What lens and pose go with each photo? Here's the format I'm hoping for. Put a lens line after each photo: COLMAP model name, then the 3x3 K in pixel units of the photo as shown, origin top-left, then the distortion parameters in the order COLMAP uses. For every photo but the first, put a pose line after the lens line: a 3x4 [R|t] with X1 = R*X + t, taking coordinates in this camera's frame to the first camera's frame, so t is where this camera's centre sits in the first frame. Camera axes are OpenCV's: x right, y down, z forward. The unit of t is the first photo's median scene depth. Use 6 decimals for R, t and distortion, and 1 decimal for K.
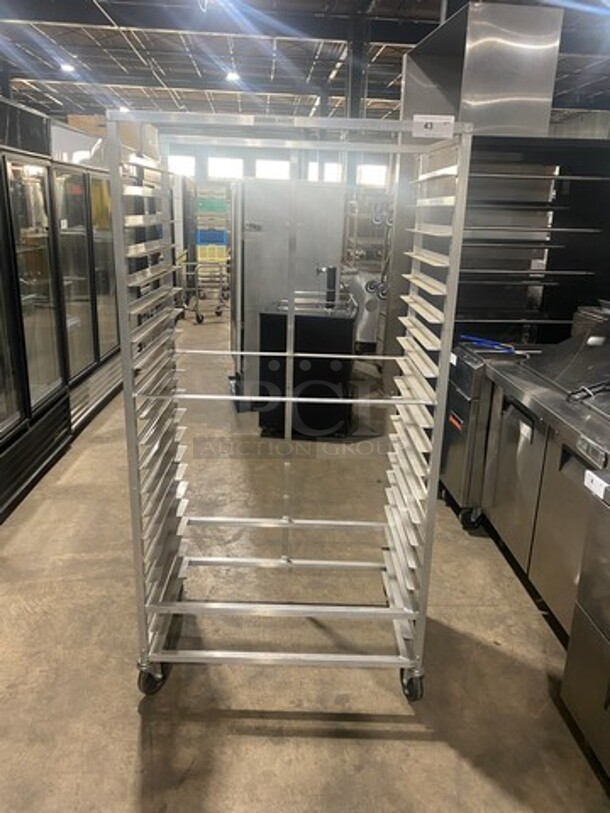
lens RADIAL K [[618.6, 0, 305.0], [0, 618.6, 406.5], [0, 0, 1]] dist [0.011667, -0.002989]
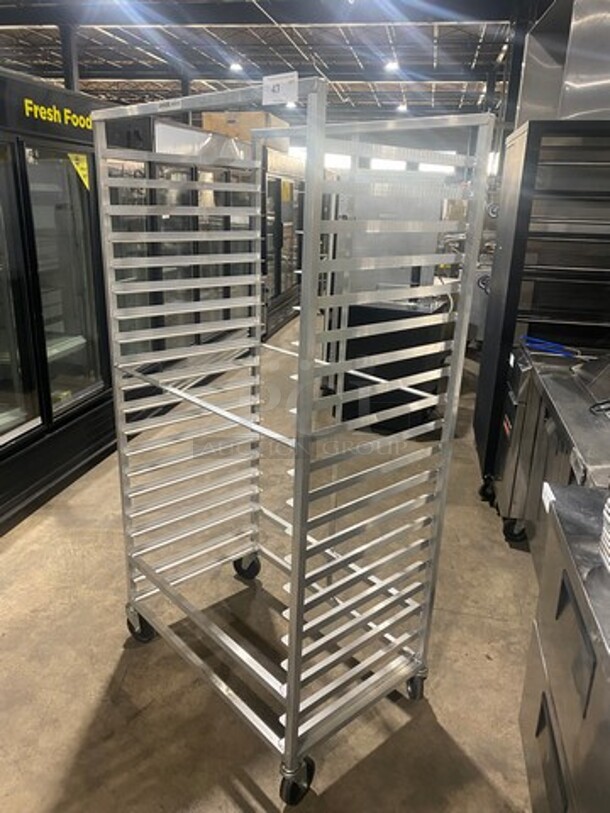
lens RADIAL K [[619.5, 0, 303.5], [0, 619.5, 414.6], [0, 0, 1]] dist [0.005850, 0.002257]
pose [[0.962342, 0.089014, -0.256854, 0.126346], [-0.083200, 0.995972, 0.033437, 0.000343], [0.258795, -0.010808, 0.965872, 0.002893]]
